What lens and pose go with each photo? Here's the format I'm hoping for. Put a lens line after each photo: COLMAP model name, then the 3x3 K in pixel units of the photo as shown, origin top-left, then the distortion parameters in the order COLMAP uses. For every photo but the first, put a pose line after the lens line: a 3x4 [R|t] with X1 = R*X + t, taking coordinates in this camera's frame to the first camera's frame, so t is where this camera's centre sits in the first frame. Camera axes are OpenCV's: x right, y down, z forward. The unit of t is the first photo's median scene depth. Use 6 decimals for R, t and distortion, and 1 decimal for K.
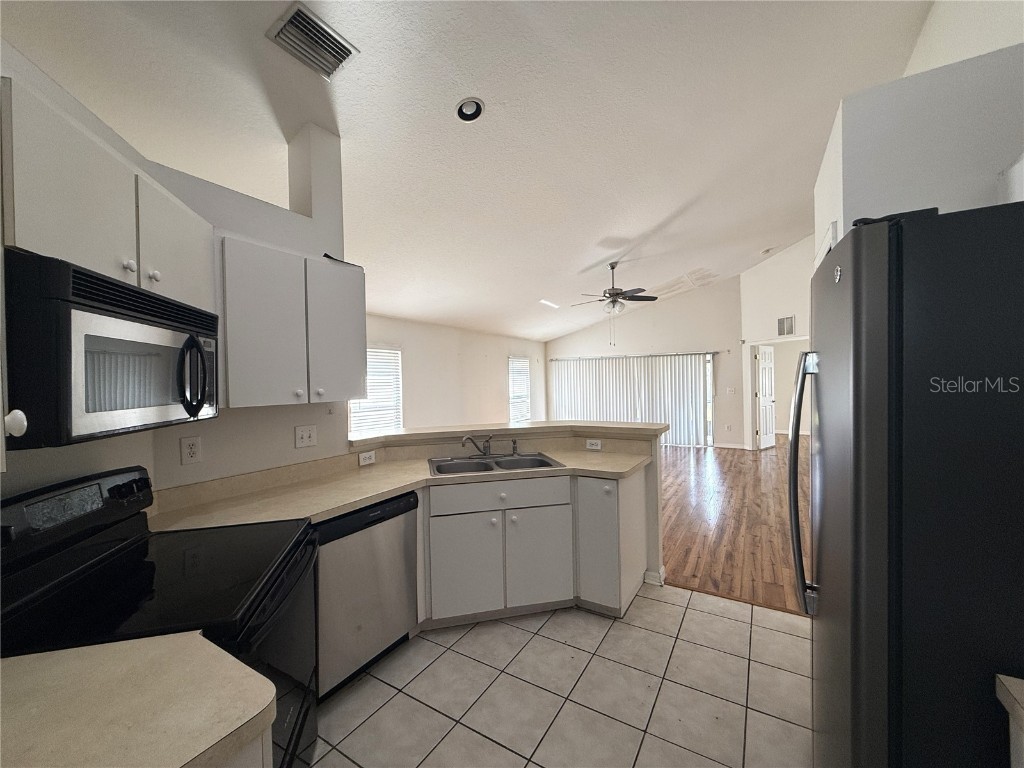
lens RADIAL K [[408.0, 0, 512.0], [0, 408.0, 384.0], [0, 0, 1]] dist [-0.001615, -0.000159]
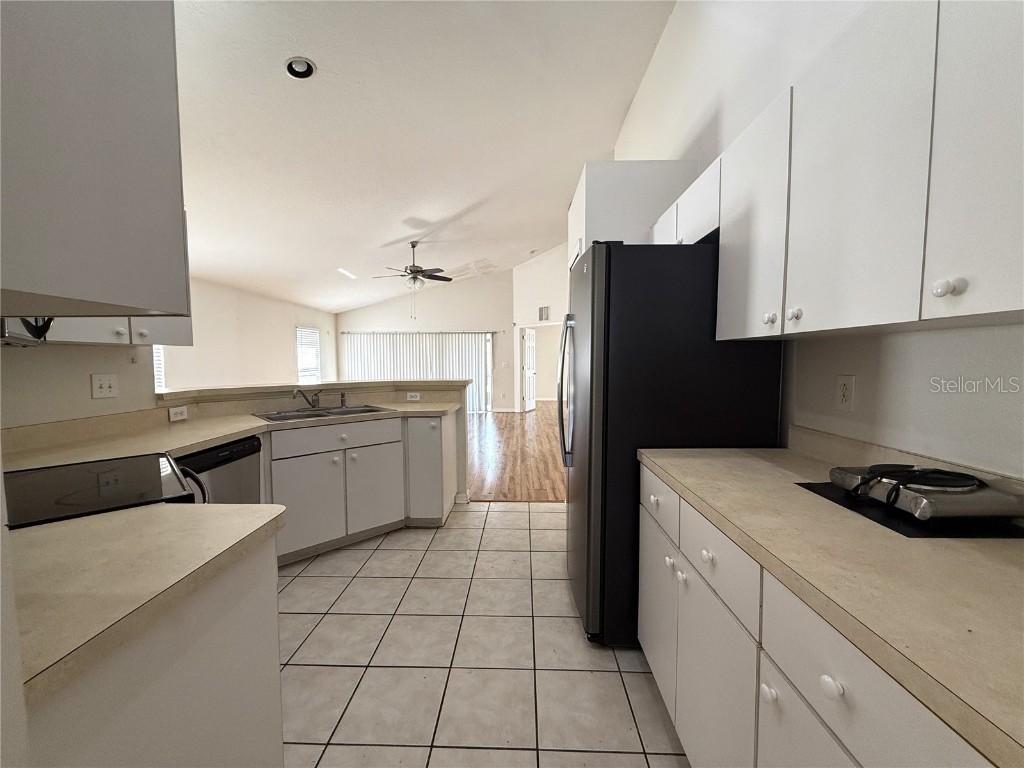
lens RADIAL K [[408.1, 0, 512.0], [0, 408.1, 384.0], [0, 0, 1]] dist [-0.000014, 0.000006]
pose [[0.865174, -0.013777, 0.501282, -0.147758], [-0.008651, 0.999064, 0.042388, 0.062425], [-0.501397, -0.041010, 0.864245, -0.159812]]
